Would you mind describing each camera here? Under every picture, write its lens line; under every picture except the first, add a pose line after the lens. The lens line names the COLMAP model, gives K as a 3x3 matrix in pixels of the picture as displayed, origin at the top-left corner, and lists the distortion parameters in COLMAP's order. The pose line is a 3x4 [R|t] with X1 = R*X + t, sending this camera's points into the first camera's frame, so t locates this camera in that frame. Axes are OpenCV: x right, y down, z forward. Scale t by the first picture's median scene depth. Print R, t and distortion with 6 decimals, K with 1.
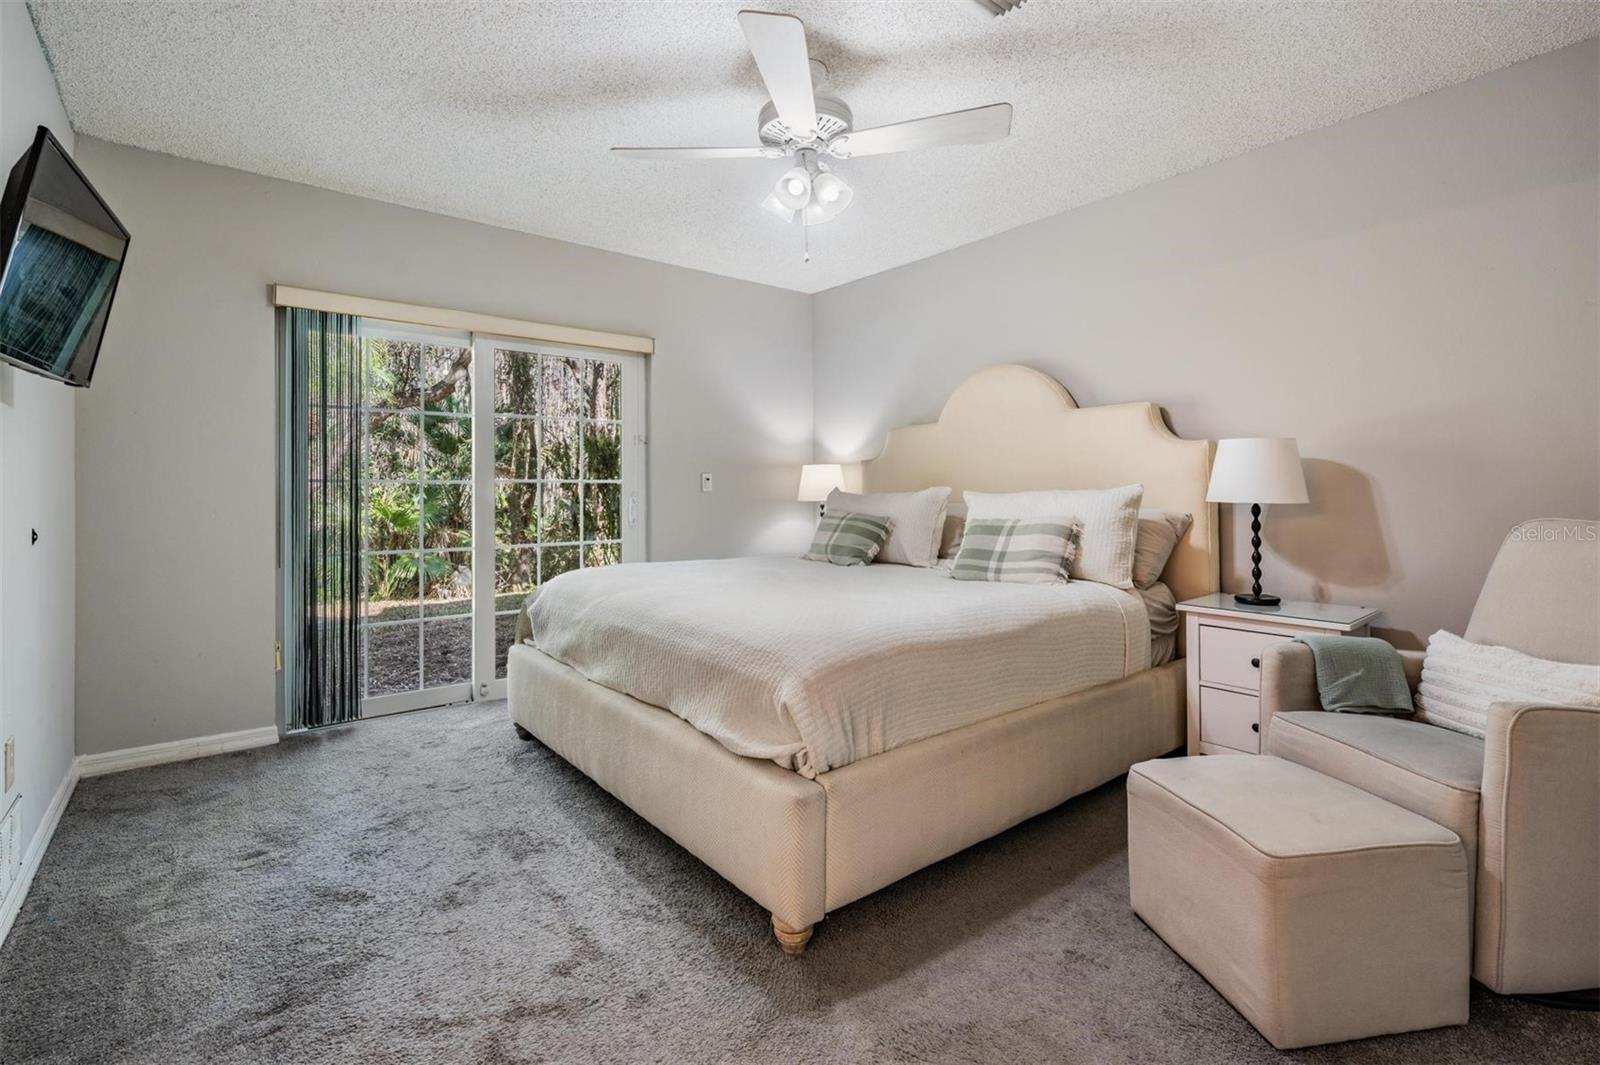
lens RADIAL K [[730.3, 0, 786.1], [0, 730.3, 486.2], [0, 0, 1]] dist [-0.001551, 0.002273]
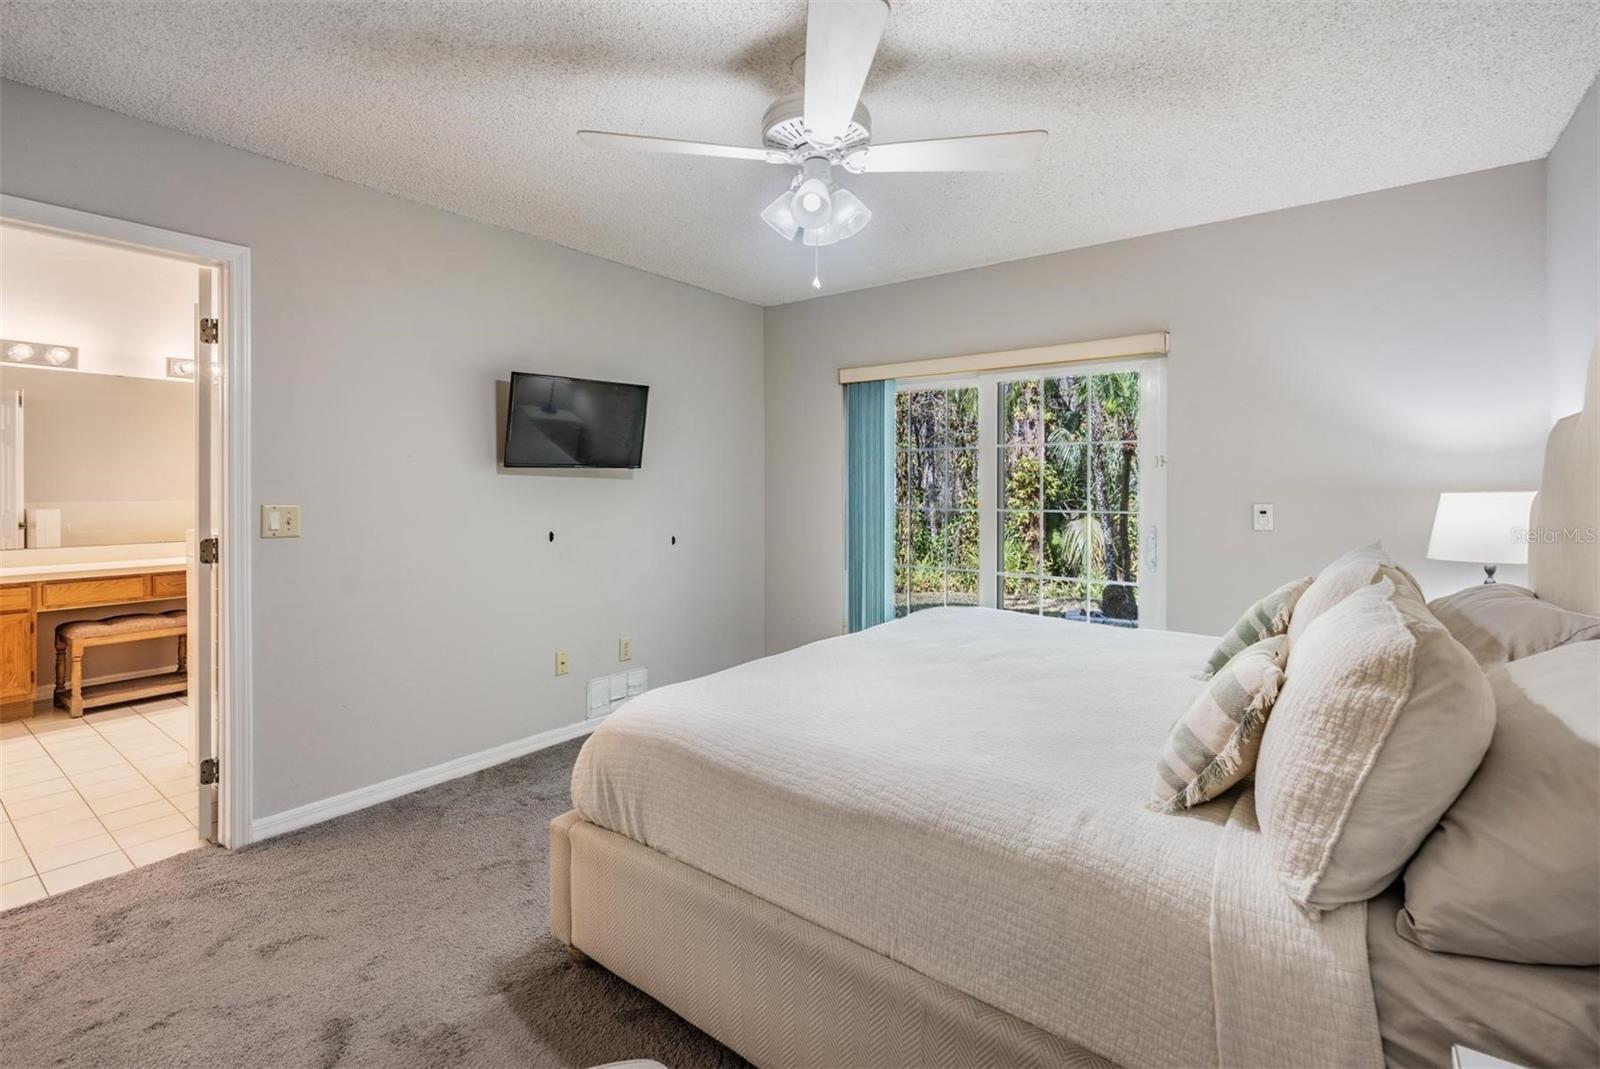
lens RADIAL K [[730.3, 0, 790.7], [0, 730.3, 498.0], [0, 0, 1]] dist [-0.001551, 0.002273]
pose [[0.238288, 0.018377, -0.971021, 0.629743], [0.005247, 0.999782, 0.020209, -0.055512], [0.971180, -0.009910, 0.238140, 0.565964]]
